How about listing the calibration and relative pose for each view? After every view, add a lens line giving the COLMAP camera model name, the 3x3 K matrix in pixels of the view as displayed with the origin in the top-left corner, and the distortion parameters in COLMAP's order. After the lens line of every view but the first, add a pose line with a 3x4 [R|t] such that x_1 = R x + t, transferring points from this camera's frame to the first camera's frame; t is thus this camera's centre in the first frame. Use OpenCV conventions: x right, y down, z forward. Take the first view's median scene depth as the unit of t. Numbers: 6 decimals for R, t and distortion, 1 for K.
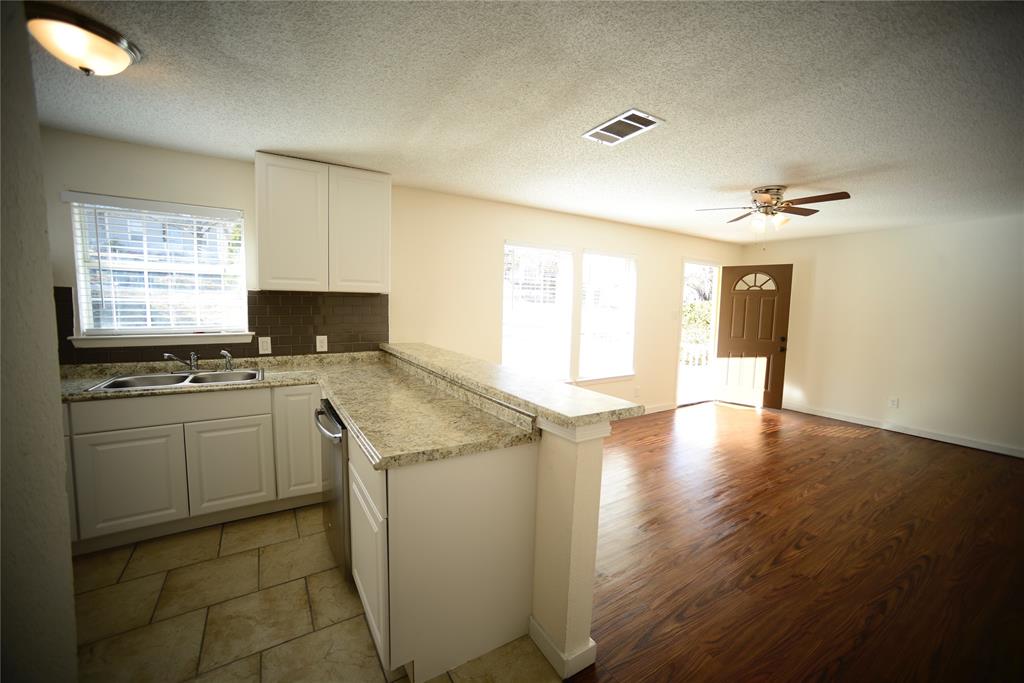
lens RADIAL K [[403.4, 0, 512.0], [0, 403.4, 341.5], [0, 0, 1]] dist [-0.071129, 0.029868]
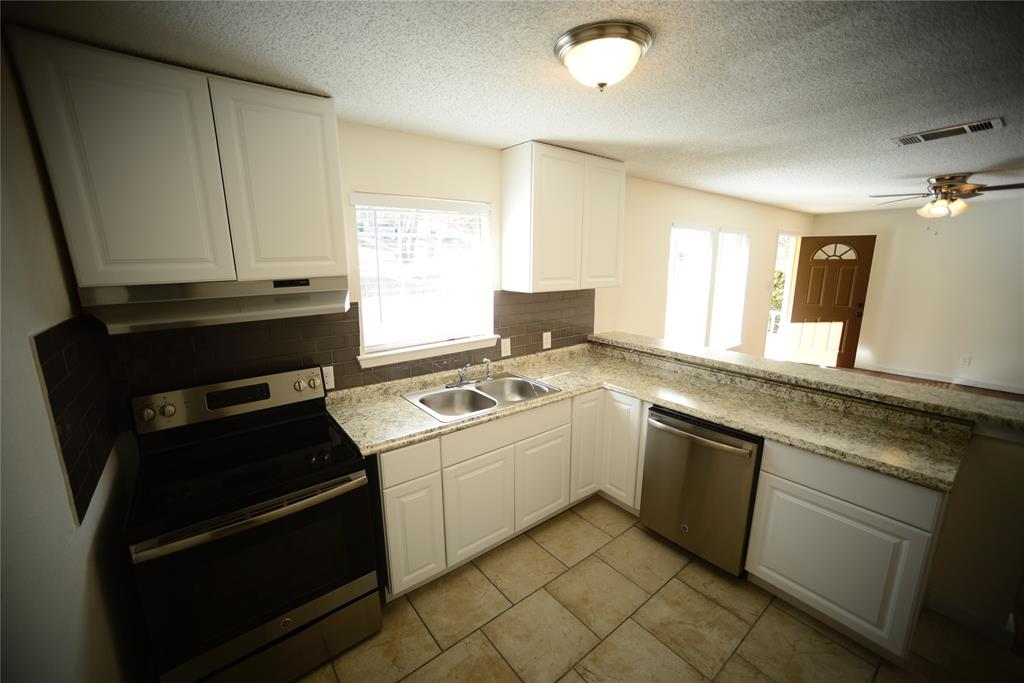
lens RADIAL K [[403.4, 0, 512.0], [0, 403.4, 341.5], [0, 0, 1]] dist [-0.071129, 0.029868]
pose [[0.994271, -0.045040, 0.096933, -0.462636], [0.033936, 0.992982, 0.113291, -0.074526], [-0.101355, -0.109353, 0.988822, 0.025103]]
